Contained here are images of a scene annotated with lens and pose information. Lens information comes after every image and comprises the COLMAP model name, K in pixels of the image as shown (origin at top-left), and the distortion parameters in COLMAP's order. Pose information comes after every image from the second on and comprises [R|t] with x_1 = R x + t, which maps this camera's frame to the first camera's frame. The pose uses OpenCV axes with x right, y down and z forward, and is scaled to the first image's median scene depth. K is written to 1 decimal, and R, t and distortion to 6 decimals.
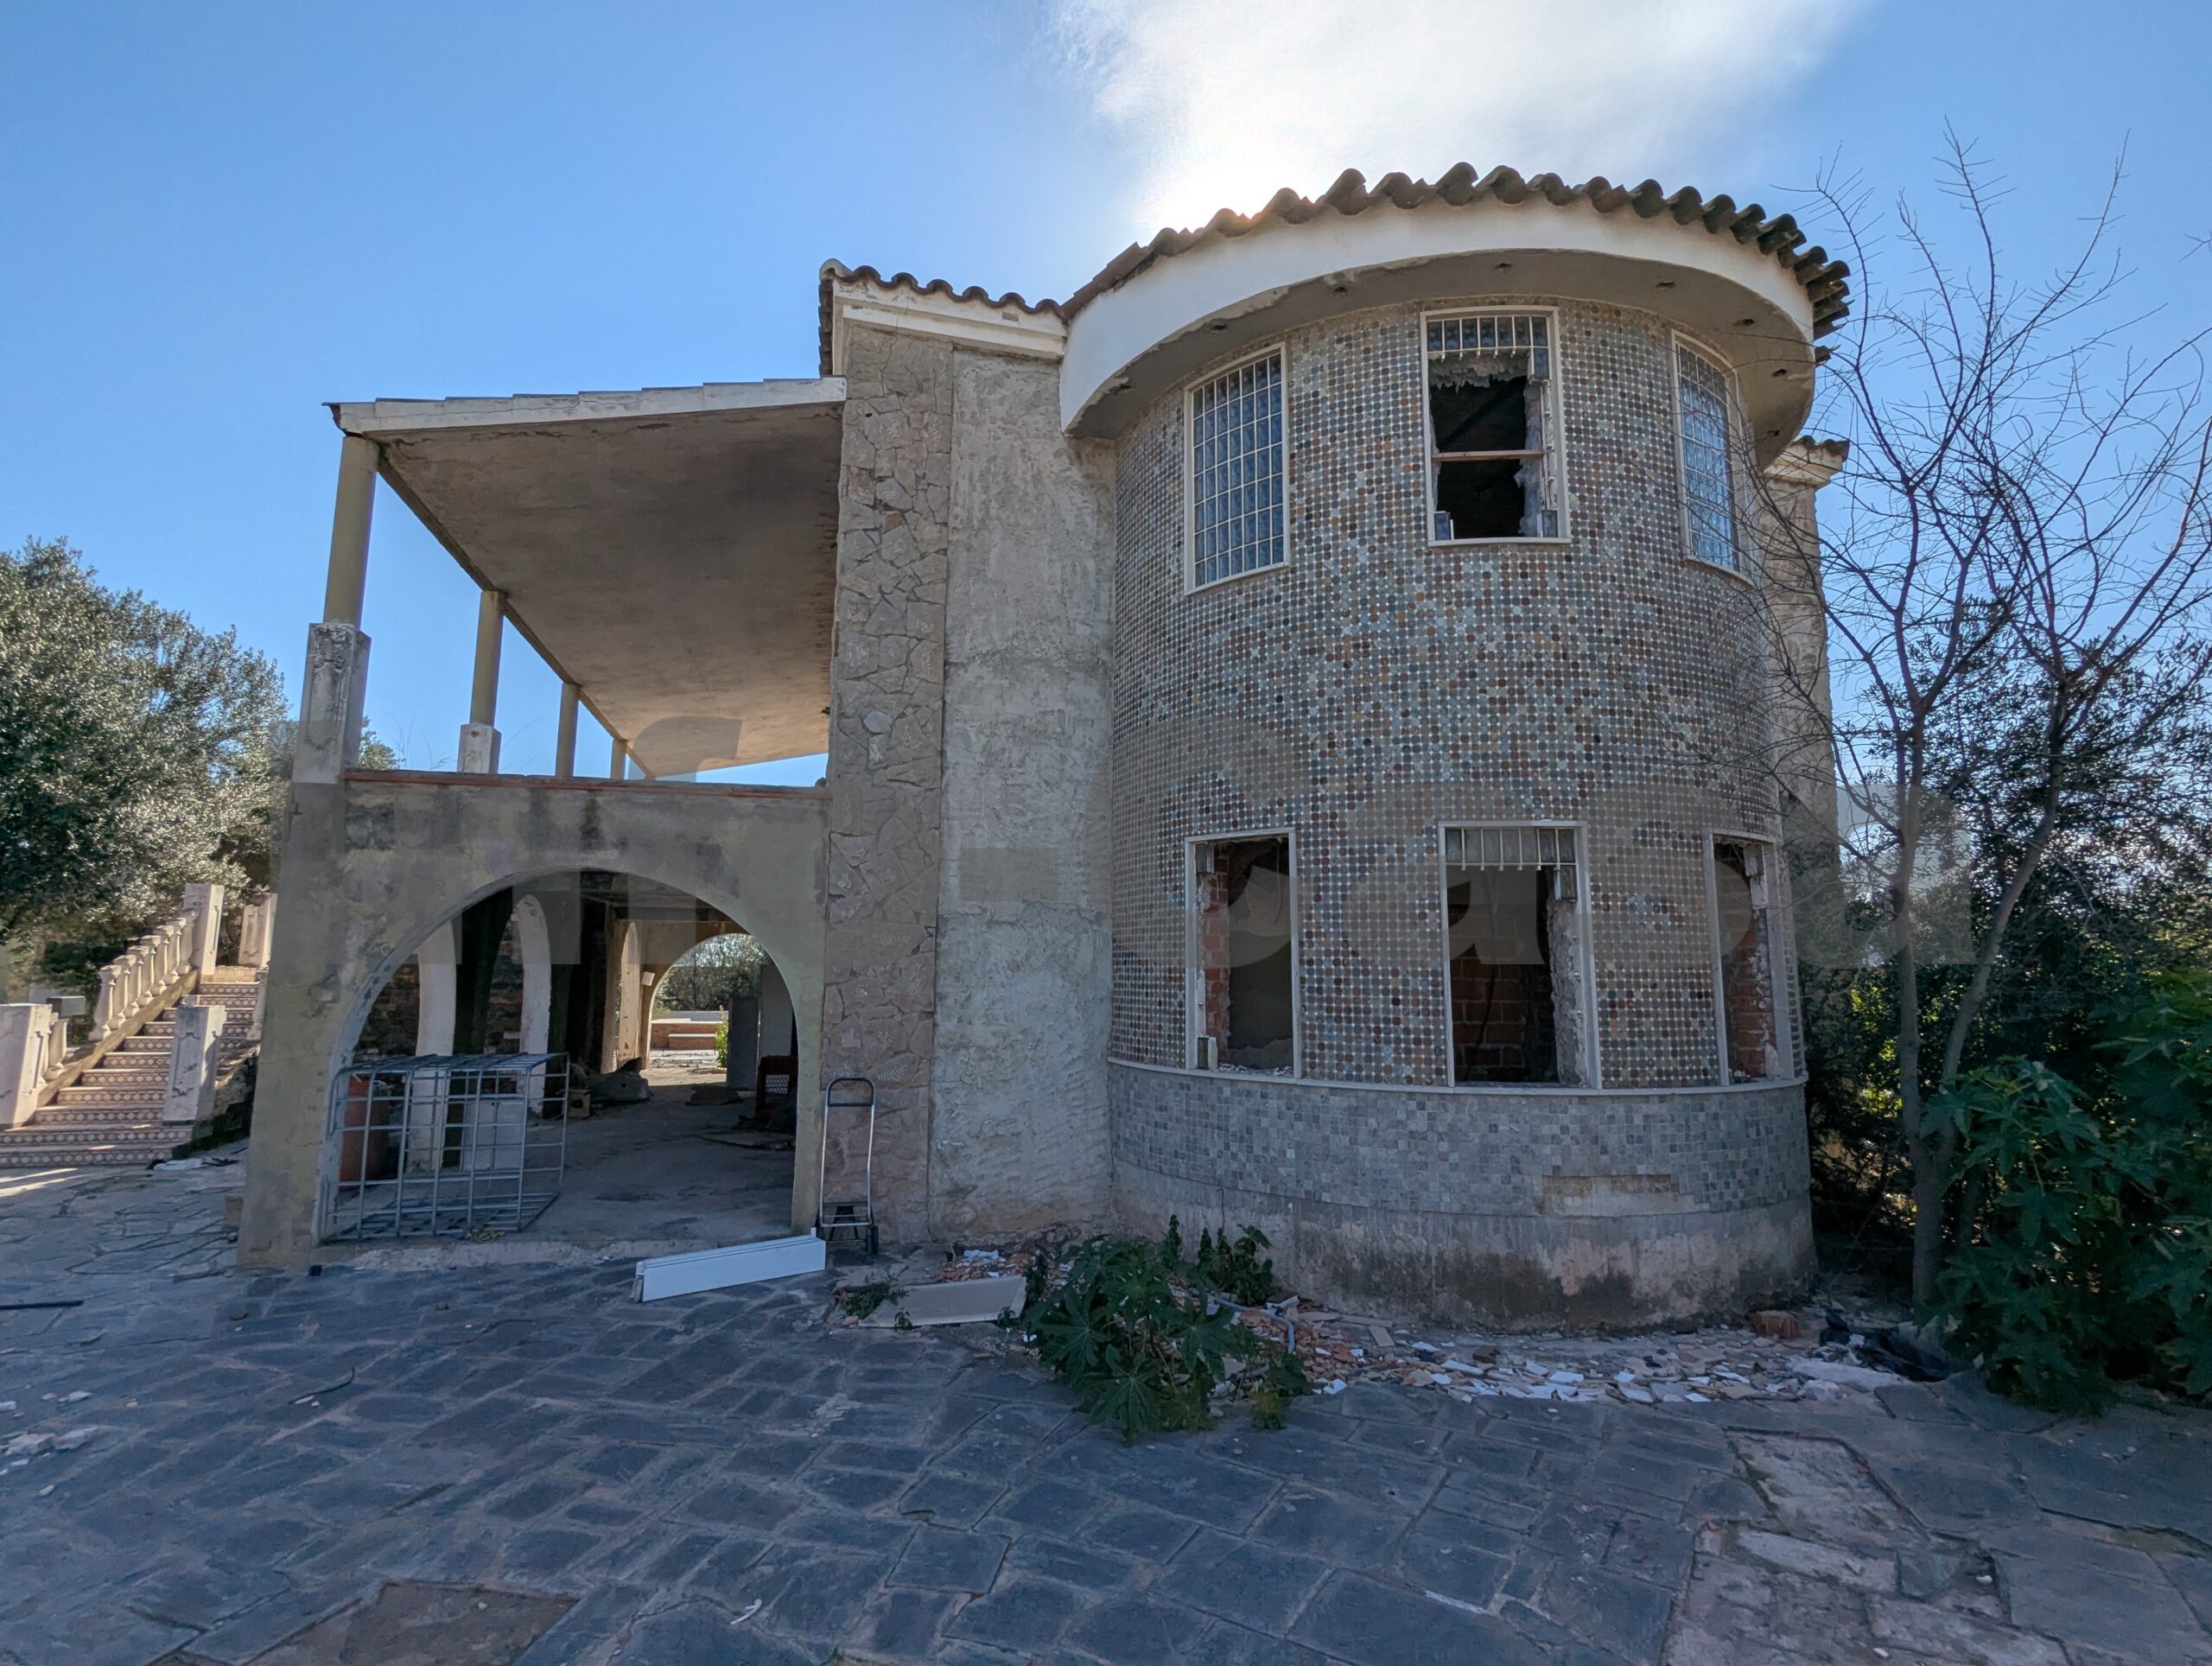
lens RADIAL K [[1050.9, 0, 1094.1], [0, 1050.9, 832.6], [0, 0, 1]] dist [0.002633, 0.000166]
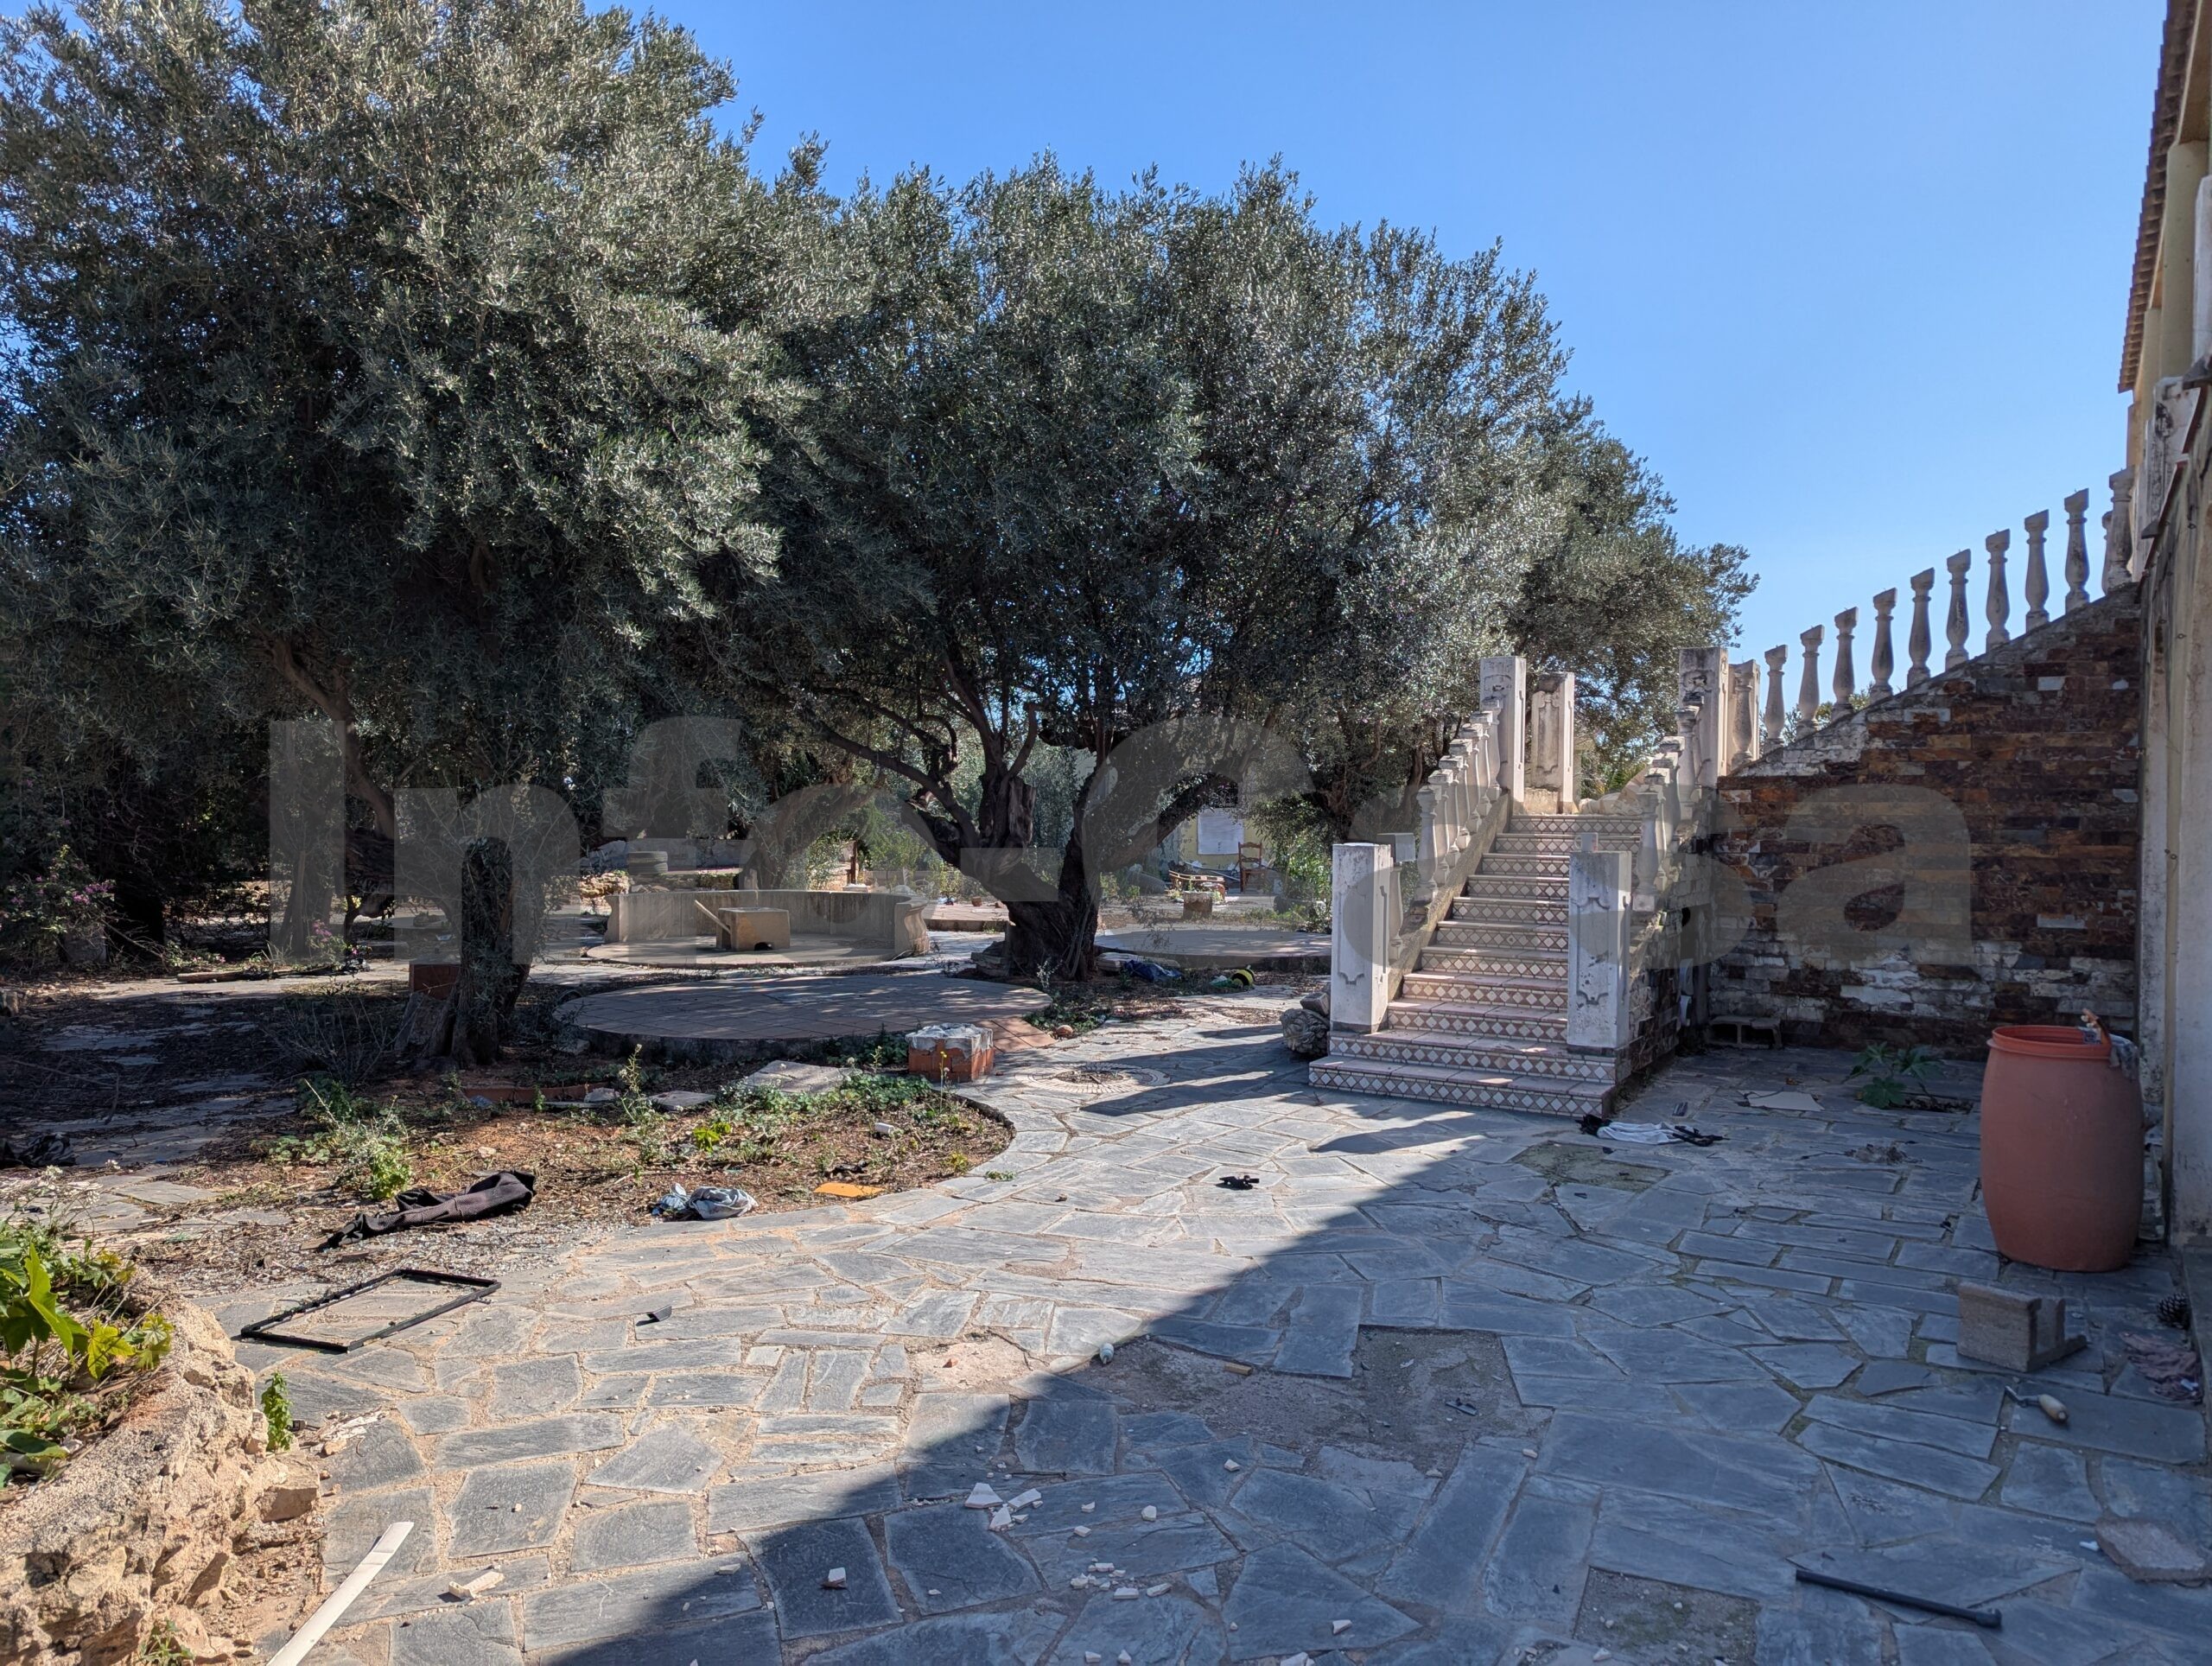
lens RADIAL K [[1543.0, 0, 1116.7], [0, 1543.0, 837.3], [0, 0, 1]] dist [0.062516, -0.049523]
pose [[0.702253, 0.011753, -0.711831, -0.665357], [0.093944, 0.989590, 0.109019, 0.062488], [0.705702, -0.143431, 0.693839, 0.358613]]
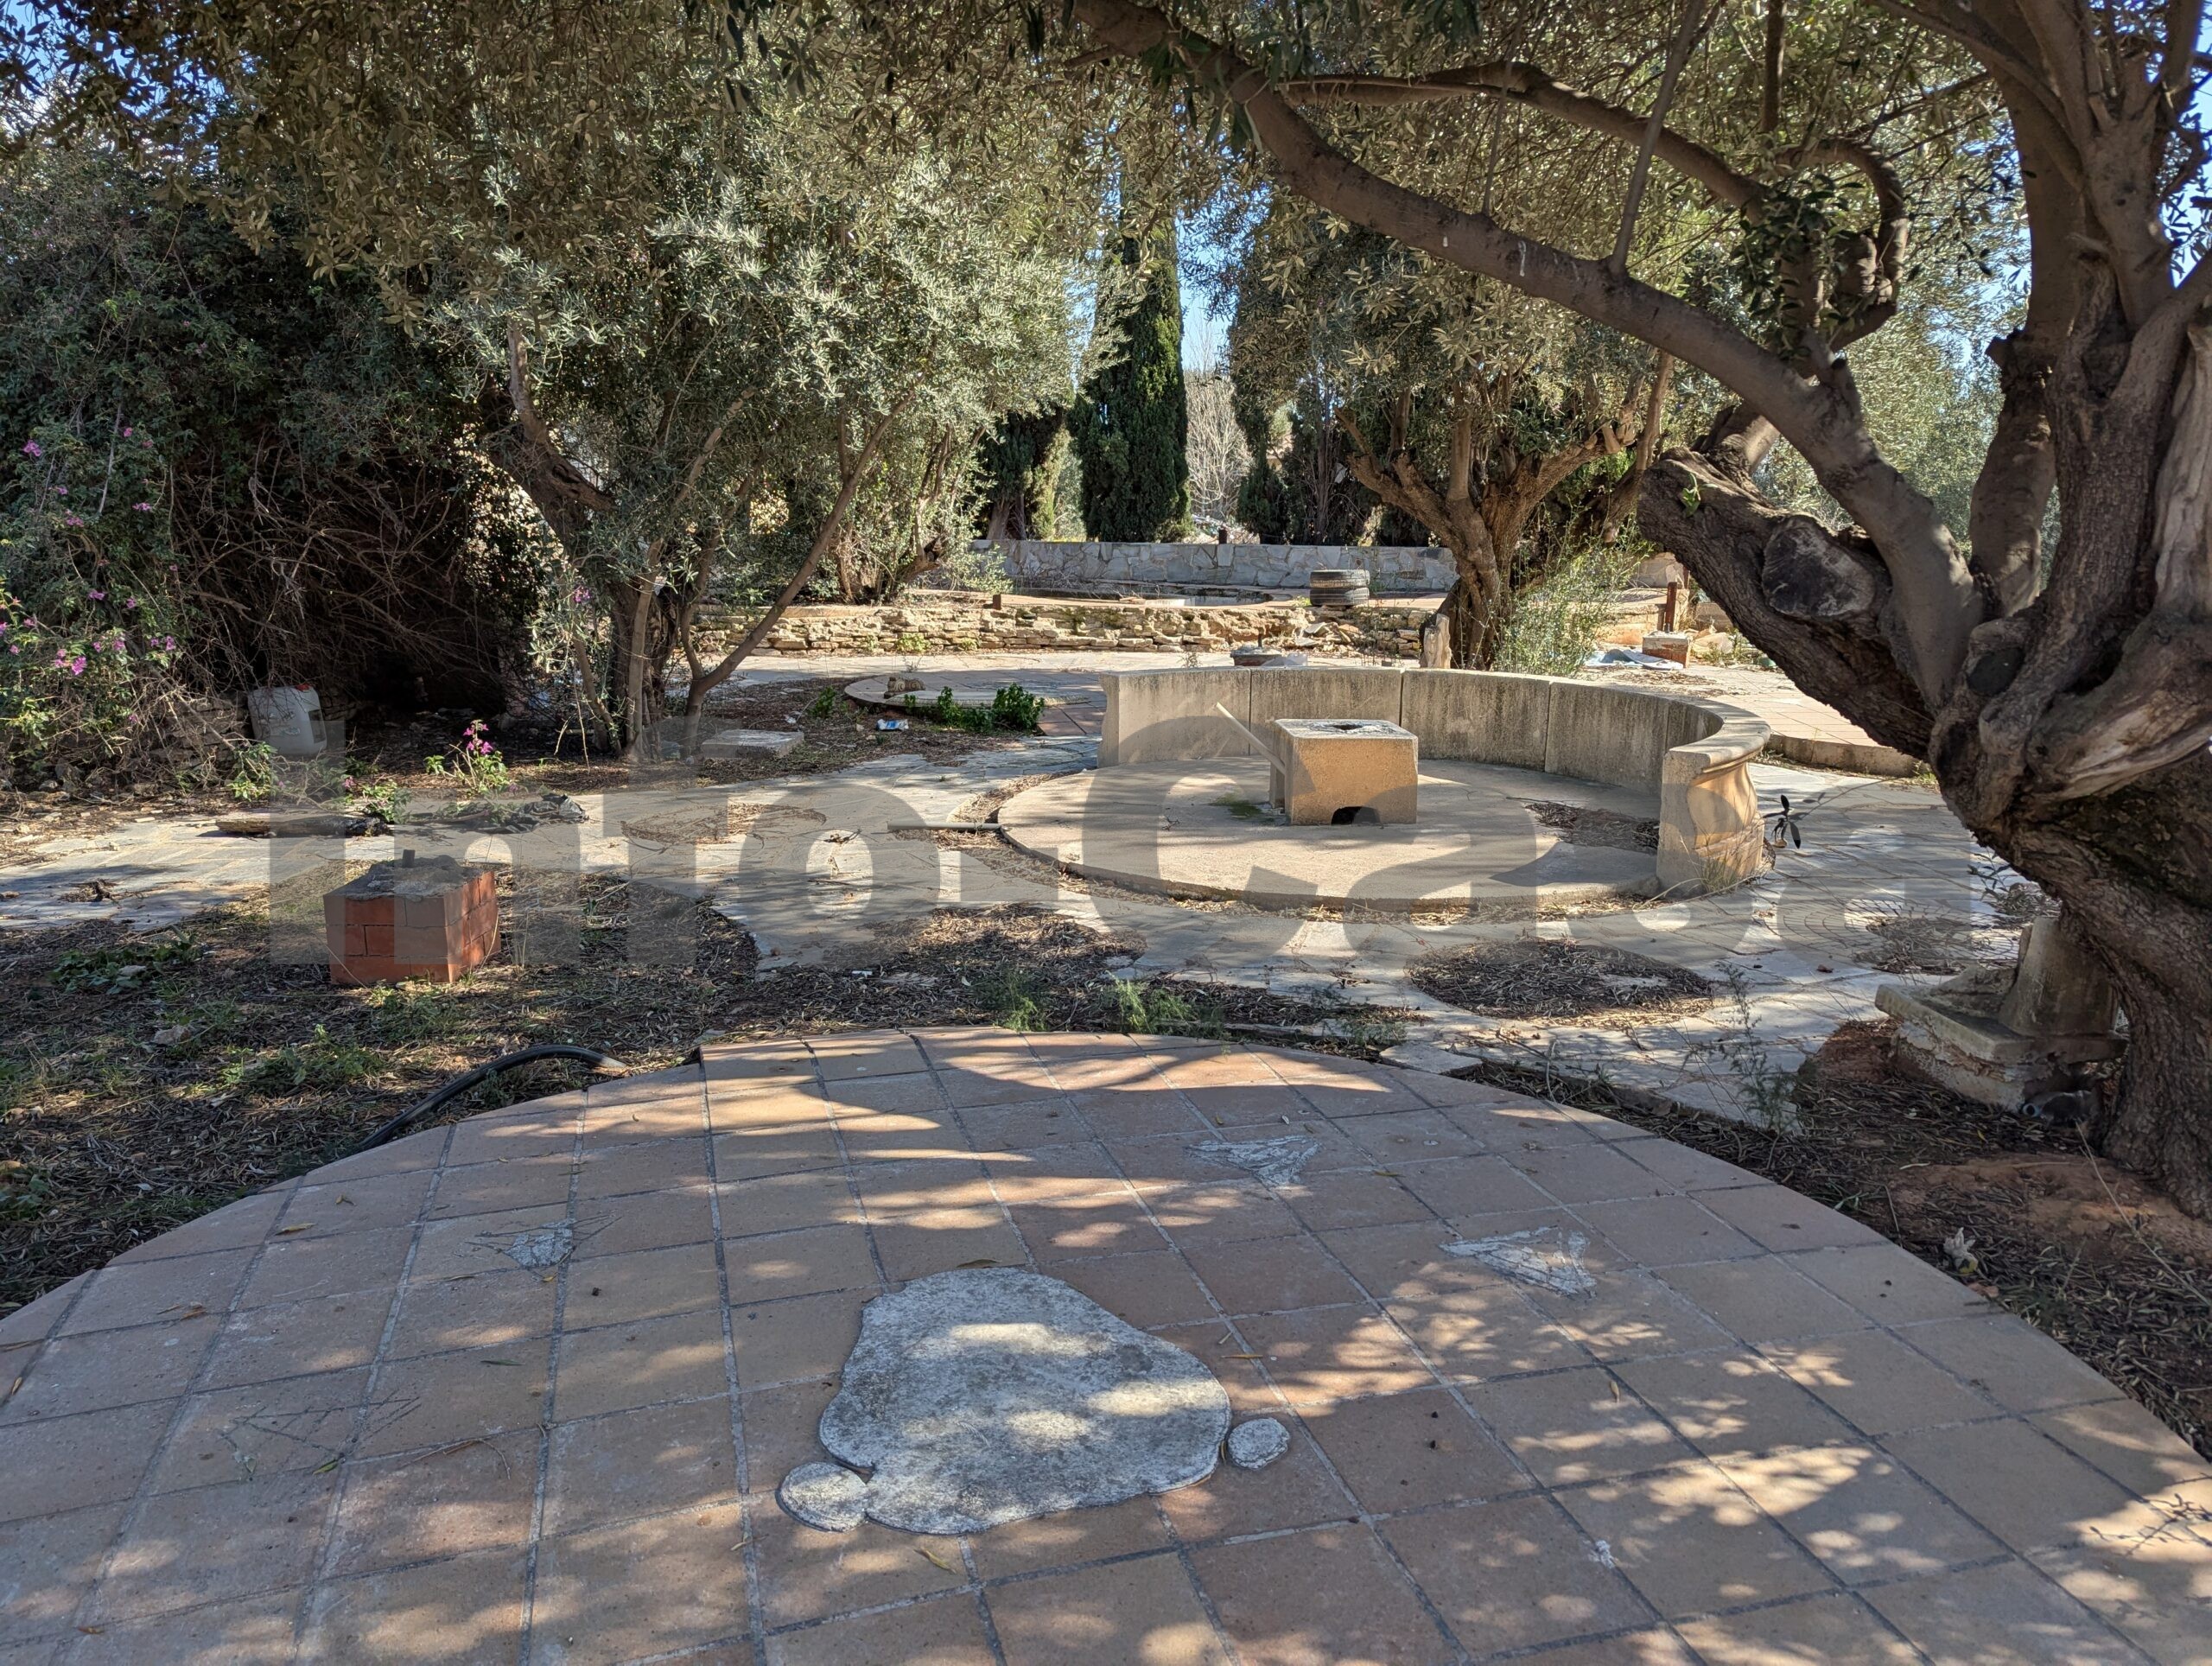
lens RADIAL K [[1543.0, 0, 1116.7], [0, 1543.0, 837.3], [0, 0, 1]] dist [0.062516, -0.049523]
pose [[0.229413, 0.200539, -0.952446, -1.779722], [0.131047, 0.963271, 0.234383, 0.184363], [0.964467, -0.178585, 0.194707, 1.245947]]
